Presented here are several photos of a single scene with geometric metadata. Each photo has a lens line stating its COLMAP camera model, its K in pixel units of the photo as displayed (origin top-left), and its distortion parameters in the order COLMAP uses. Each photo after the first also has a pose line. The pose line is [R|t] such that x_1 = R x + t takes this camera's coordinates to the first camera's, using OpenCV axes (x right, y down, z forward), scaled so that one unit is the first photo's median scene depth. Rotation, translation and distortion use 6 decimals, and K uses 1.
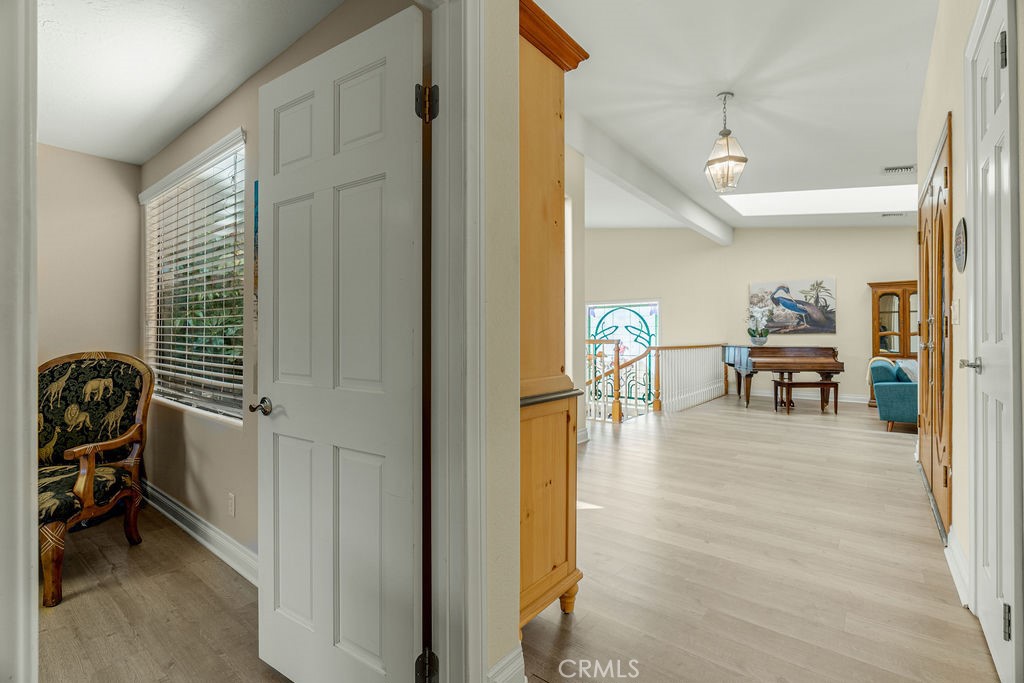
lens RADIAL K [[465.1, 0, 515.3], [0, 465.1, 338.0], [0, 0, 1]] dist [-0.000943, 0.000281]
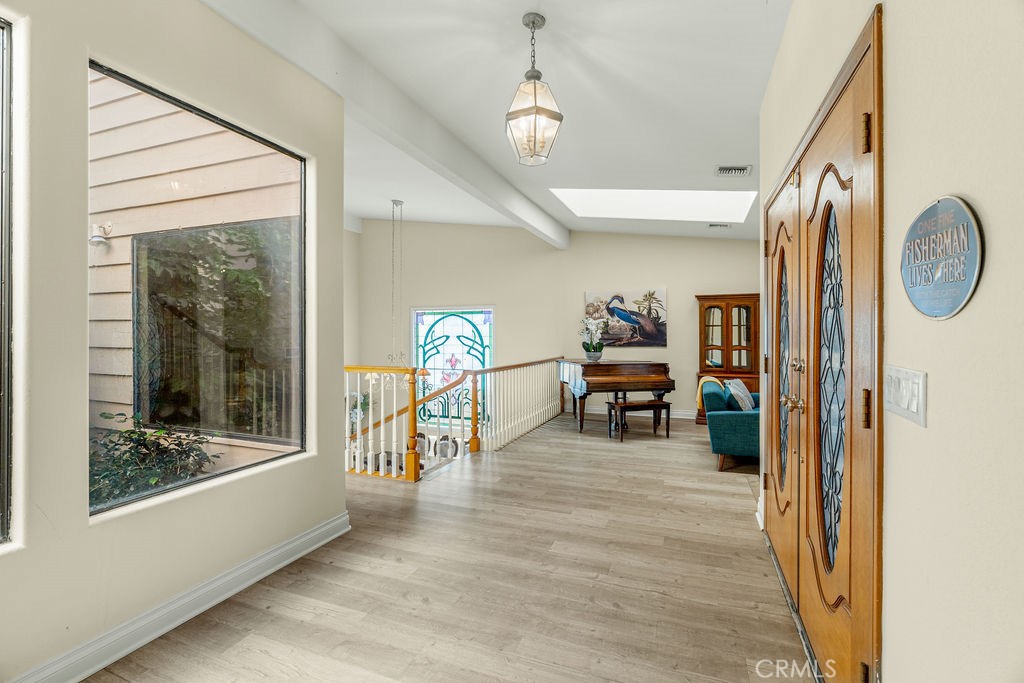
lens RADIAL K [[468.1, 0, 512.0], [0, 468.1, 341.5], [0, 0, 1]] dist [-0.011573, -0.000028]
pose [[0.957211, -0.004602, 0.289355, 0.107750], [0.001879, 0.999951, 0.009687, -0.031082], [-0.289385, -0.008729, 0.957173, 0.173474]]
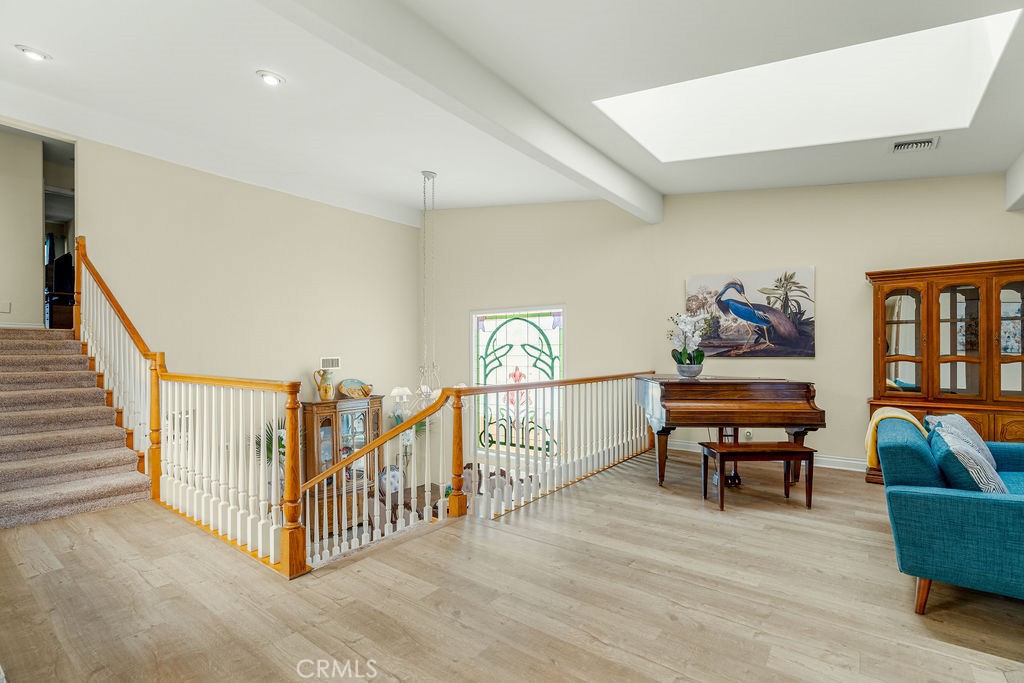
lens RADIAL K [[469.8, 0, 510.1], [0, 469.8, 360.1], [0, 0, 1]] dist [-0.011420, 0.000394]
pose [[0.999961, -0.003140, 0.008200, 0.283961], [0.003021, 0.999890, 0.014500, -0.016521], [-0.008245, -0.014474, 0.999861, 0.387661]]
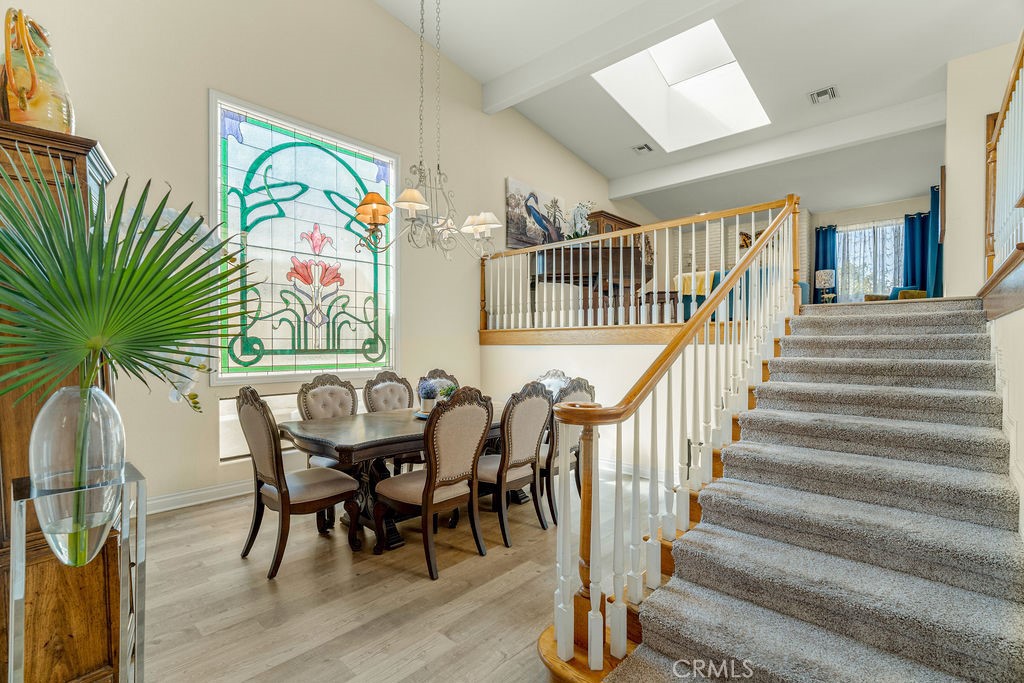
lens RADIAL K [[468.1, 0, 512.0], [0, 468.1, 341.5], [0, 0, 1]] dist [-0.011573, -0.000028]
pose [[0.085695, -0.001621, 0.996320, -0.252540], [-0.005603, 0.999982, 0.002109, 0.154616], [-0.996306, -0.005763, 0.085685, 1.044681]]
